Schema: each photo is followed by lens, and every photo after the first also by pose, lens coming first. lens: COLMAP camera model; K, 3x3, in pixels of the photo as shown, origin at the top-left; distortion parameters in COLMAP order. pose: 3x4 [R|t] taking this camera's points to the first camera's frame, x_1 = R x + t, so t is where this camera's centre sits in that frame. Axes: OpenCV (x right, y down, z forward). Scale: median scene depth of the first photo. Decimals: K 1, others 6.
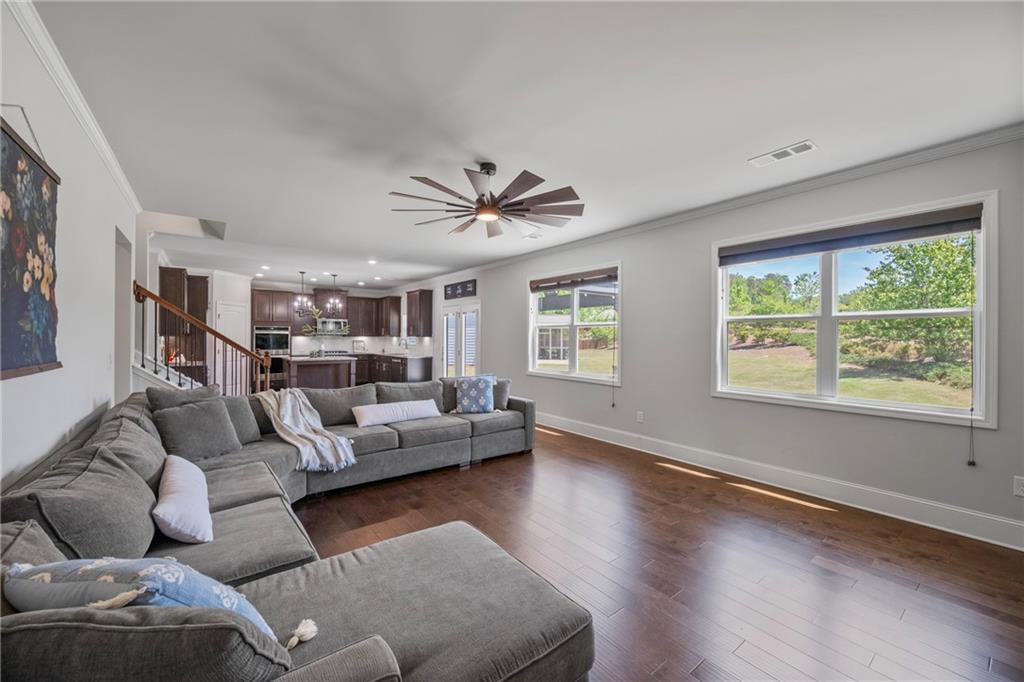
lens RADIAL K [[406.8, 0, 517.8], [0, 406.8, 340.9], [0, 0, 1]] dist [-0.001960, 0.000016]
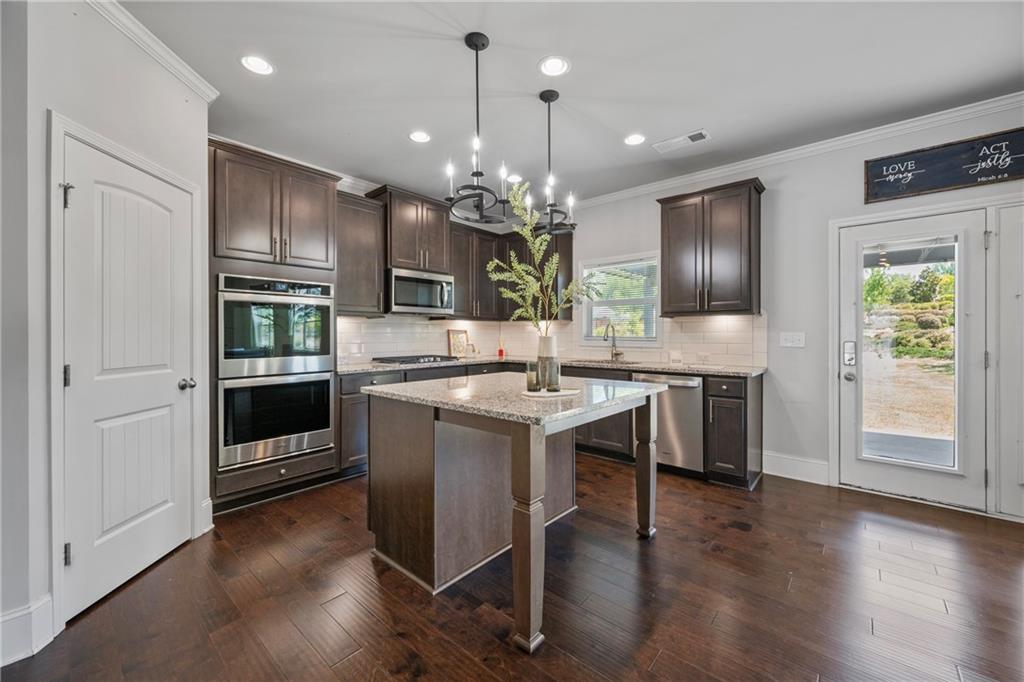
lens RADIAL K [[406.8, 0, 511.2], [0, 406.8, 337.0], [0, 0, 1]] dist [-0.001960, 0.000016]
pose [[0.979617, -0.007544, 0.200734, -0.488351], [0.008027, 0.999967, -0.001591, 0.008262], [-0.200716, 0.003170, 0.979644, 0.658476]]
